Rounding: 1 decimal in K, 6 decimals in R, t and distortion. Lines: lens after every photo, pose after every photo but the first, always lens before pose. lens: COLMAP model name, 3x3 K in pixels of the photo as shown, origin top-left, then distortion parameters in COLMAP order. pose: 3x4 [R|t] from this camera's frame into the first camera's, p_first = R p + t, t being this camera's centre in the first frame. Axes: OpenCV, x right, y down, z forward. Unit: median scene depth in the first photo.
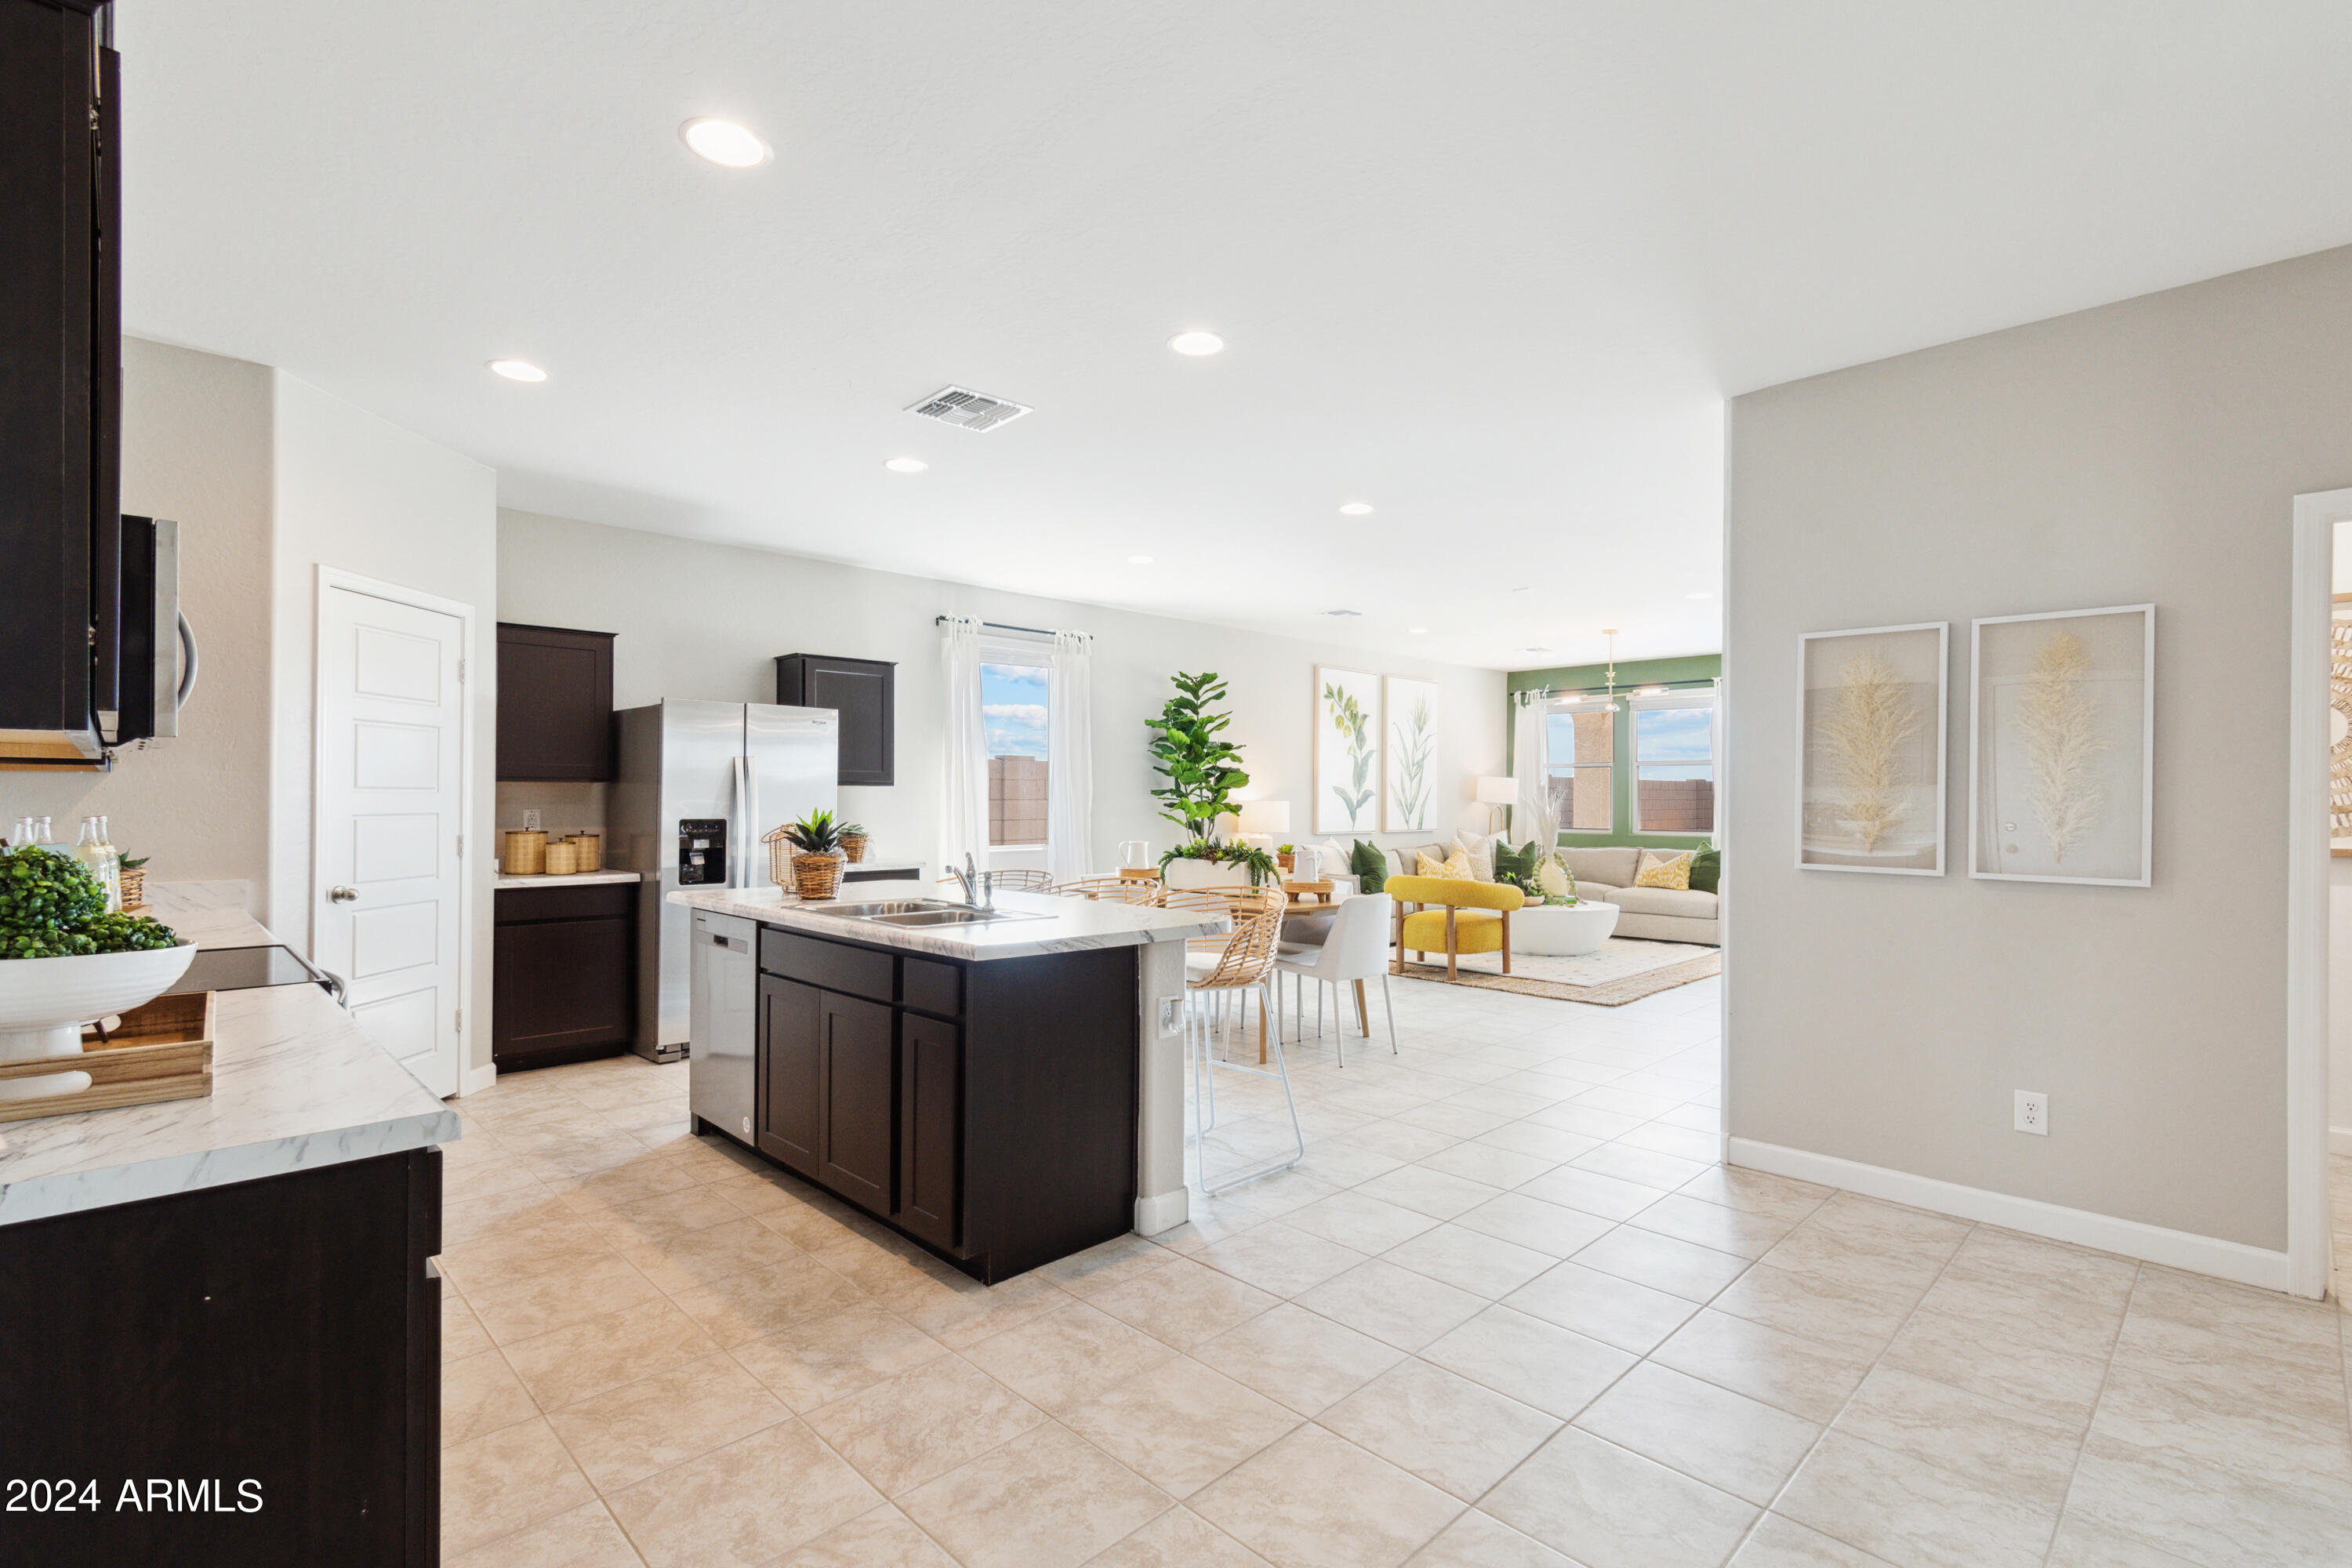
lens RADIAL K [[1083.7, 0, 1184.4], [0, 1083.7, 795.8], [0, 0, 1]] dist [-0.000458, -0.000158]
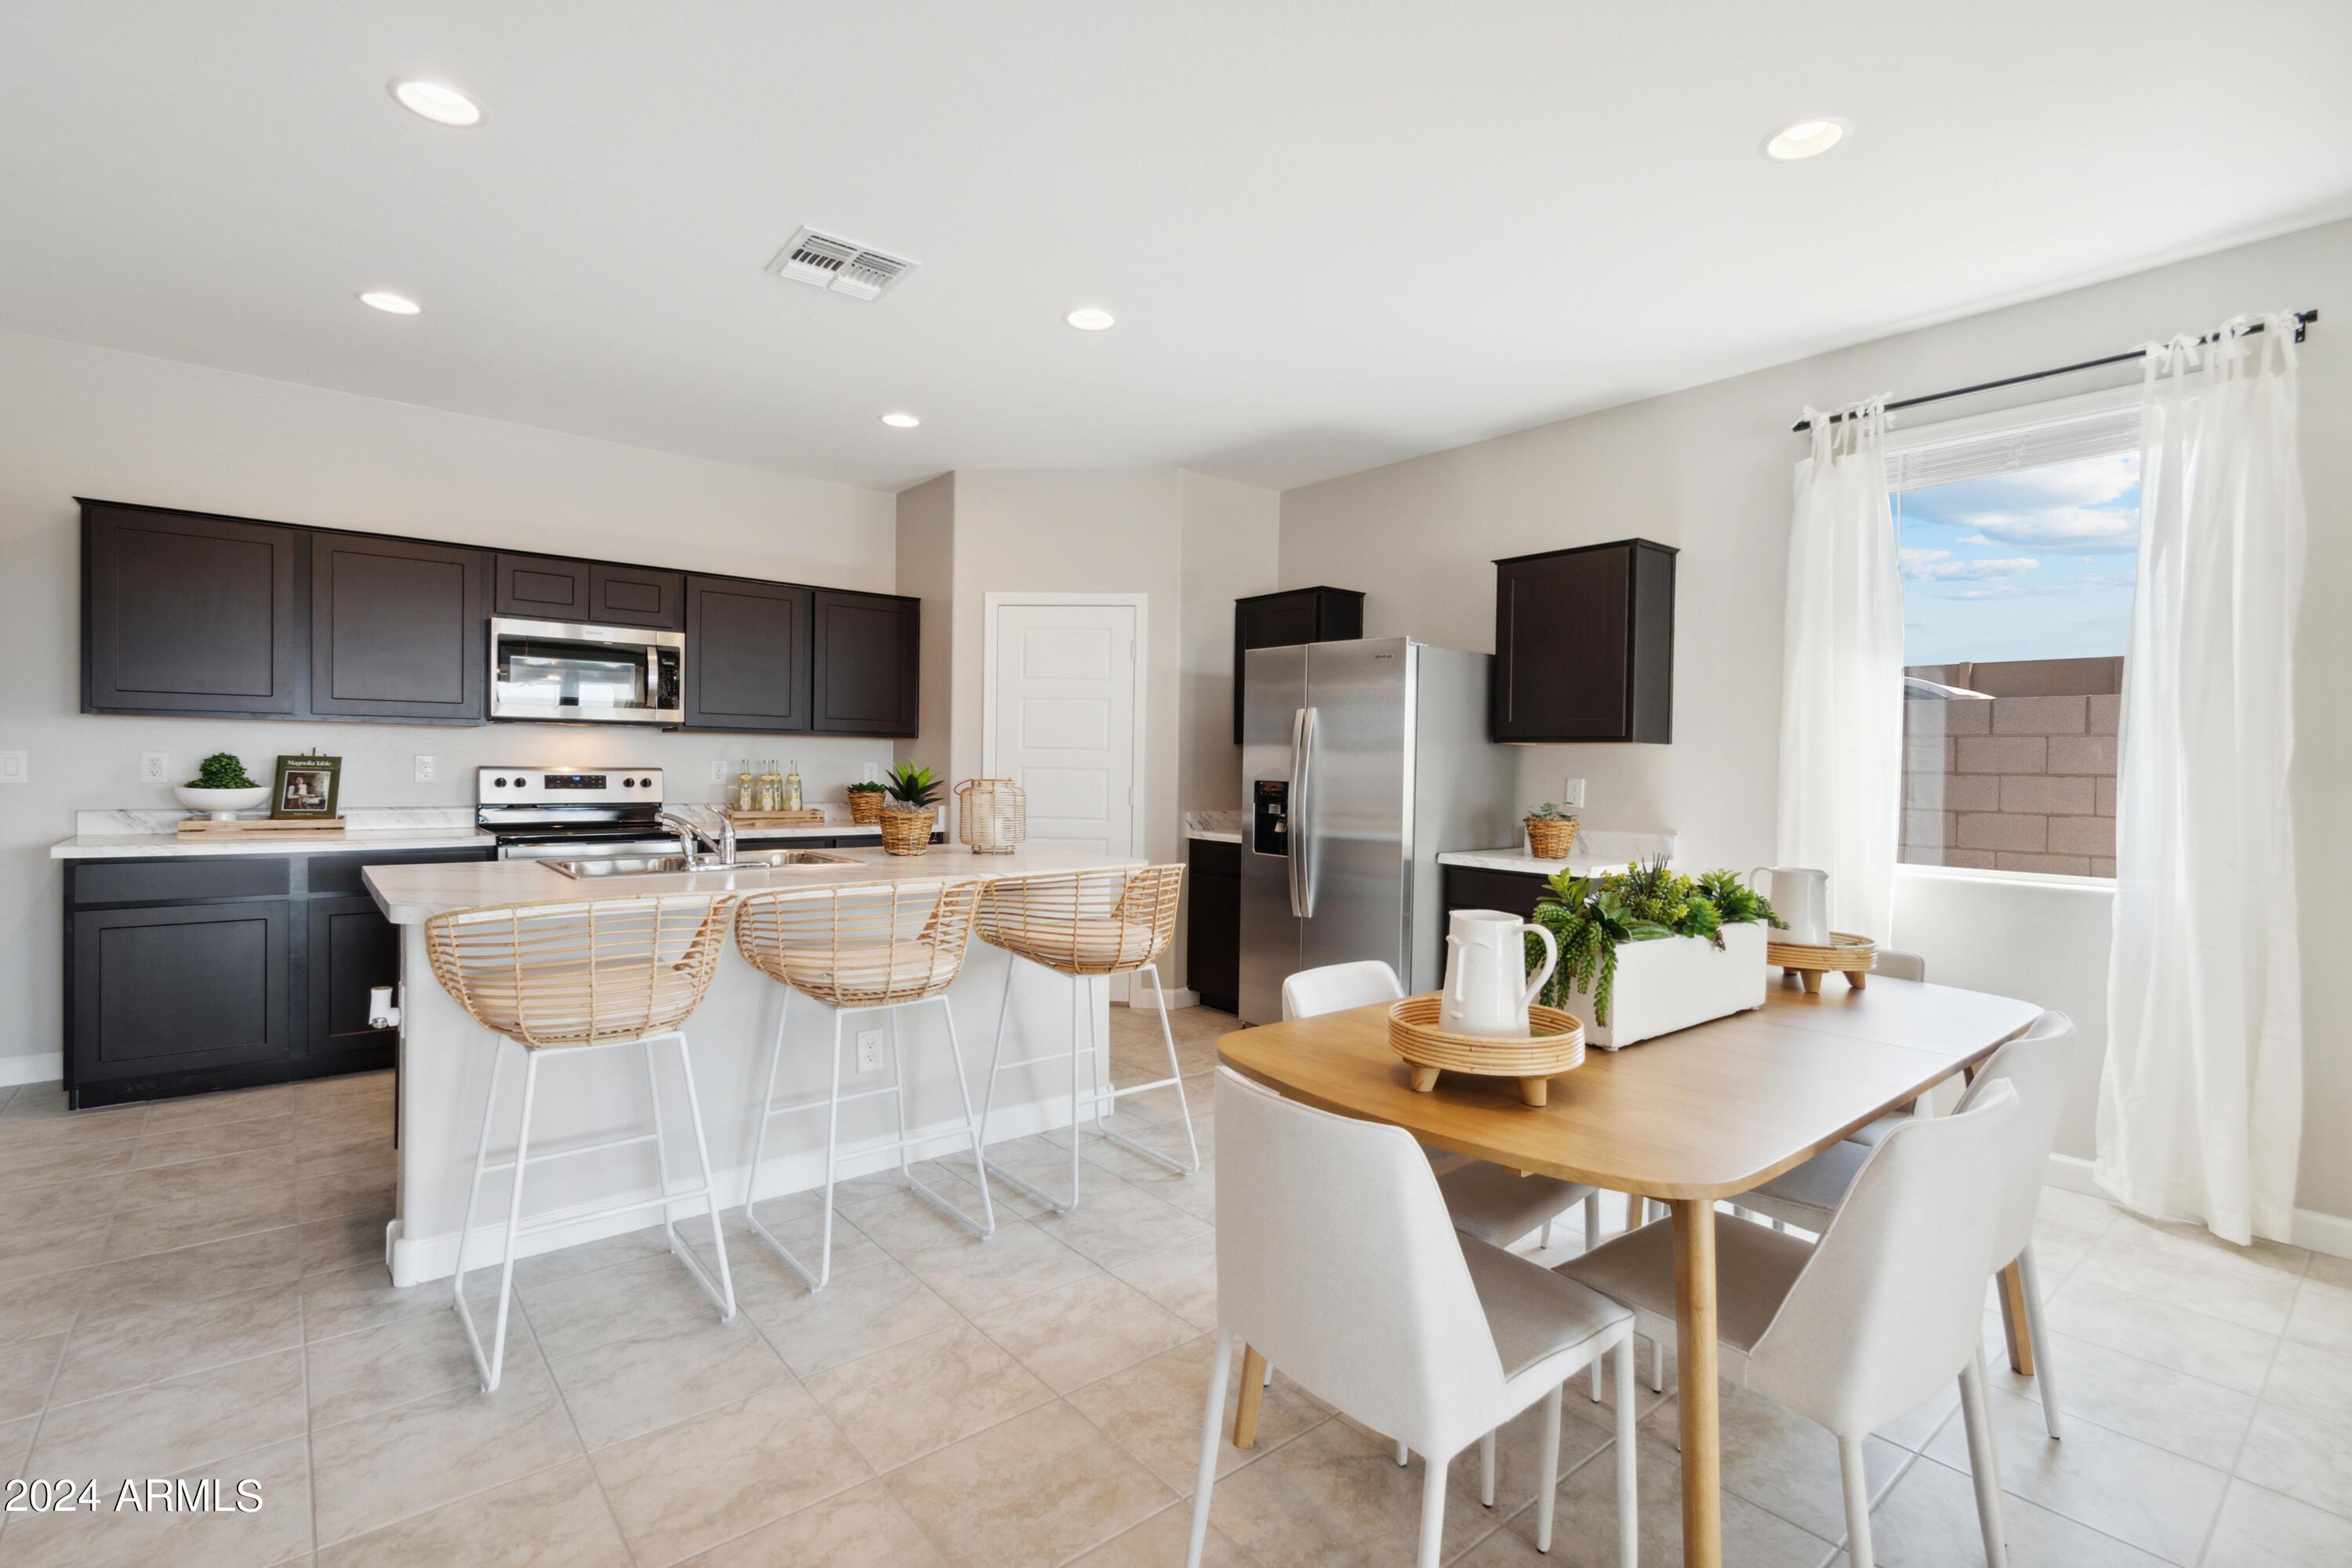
lens RADIAL K [[1080.9, 0, 1195.5], [0, 1080.9, 780.0], [0, 0, 1]] dist [-0.000343, -0.000211]
pose [[-0.074832, 0.009778, -0.997148, 0.423903], [-0.016051, 0.999811, 0.011009, 0.010979], [0.997067, 0.016829, -0.074661, 0.954082]]
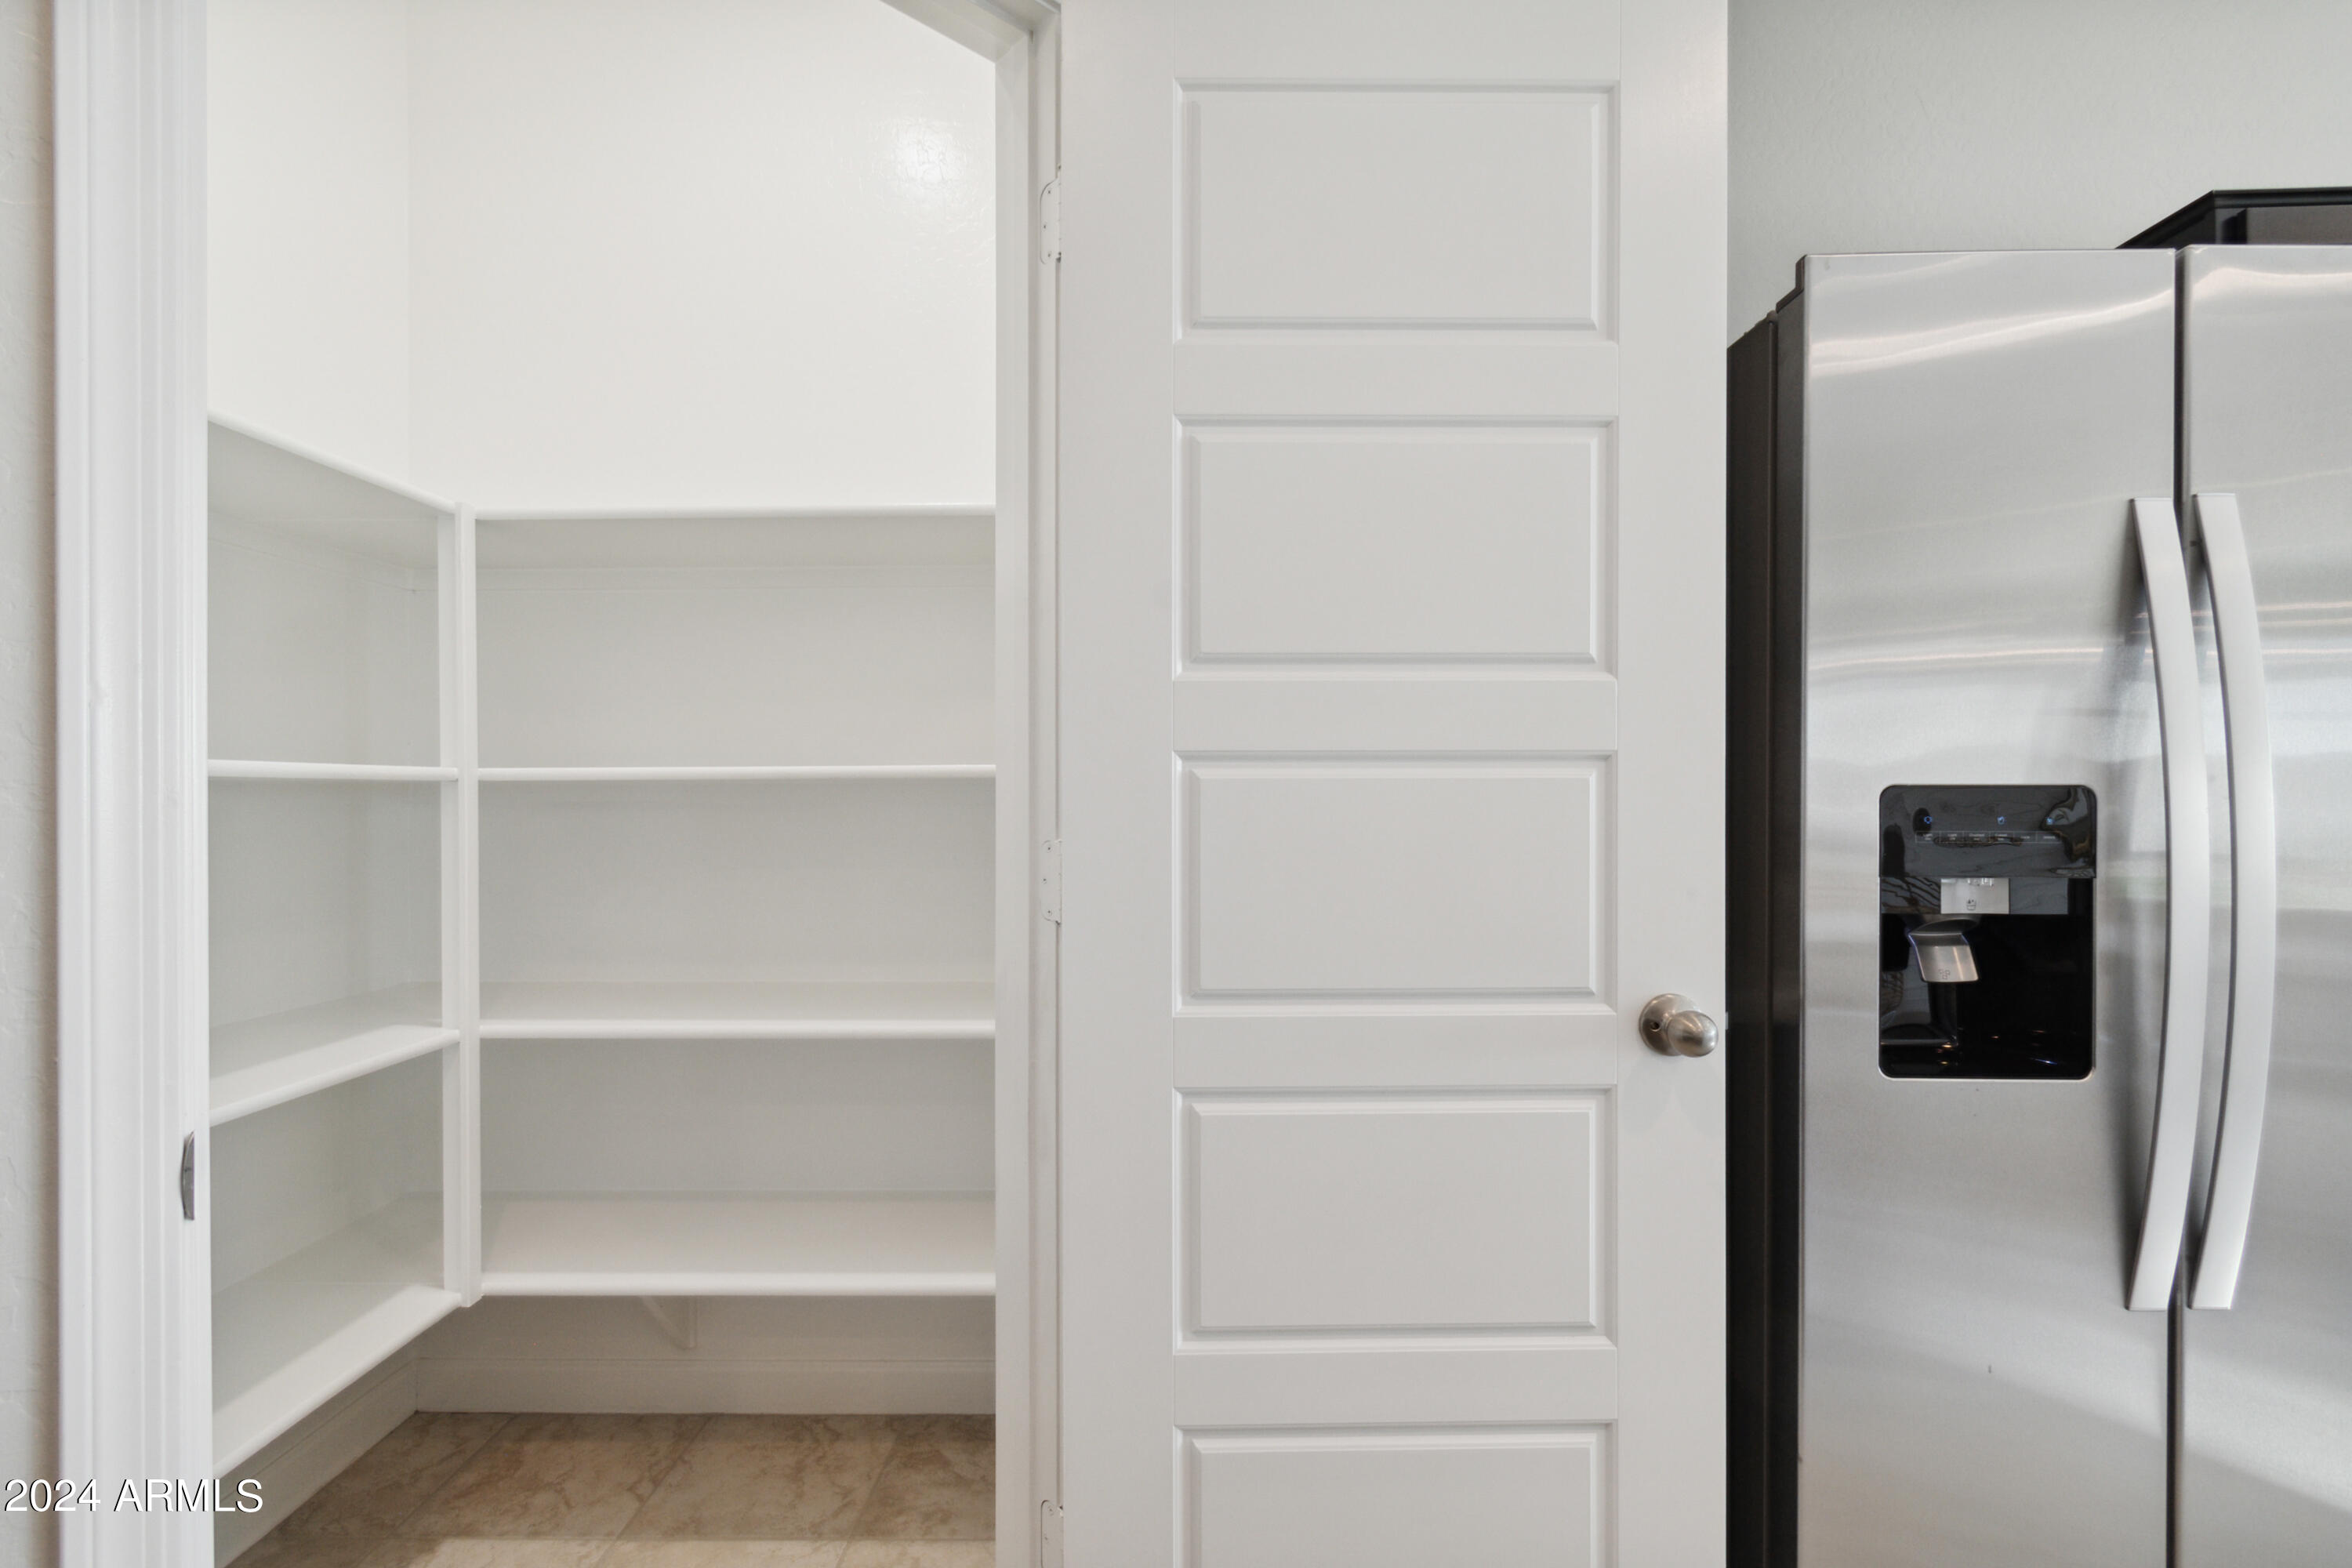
lens RADIAL K [[1042.4, 0, 1223.5], [0, 1042.4, 767.3], [0, 0, 1]] dist [-0.016291, -0.000393]
pose [[0.723518, -0.006603, -0.690274, -0.391316], [0.005709, 0.999977, -0.003580, 0.017482], [0.690282, -0.001351, 0.723539, 0.705136]]
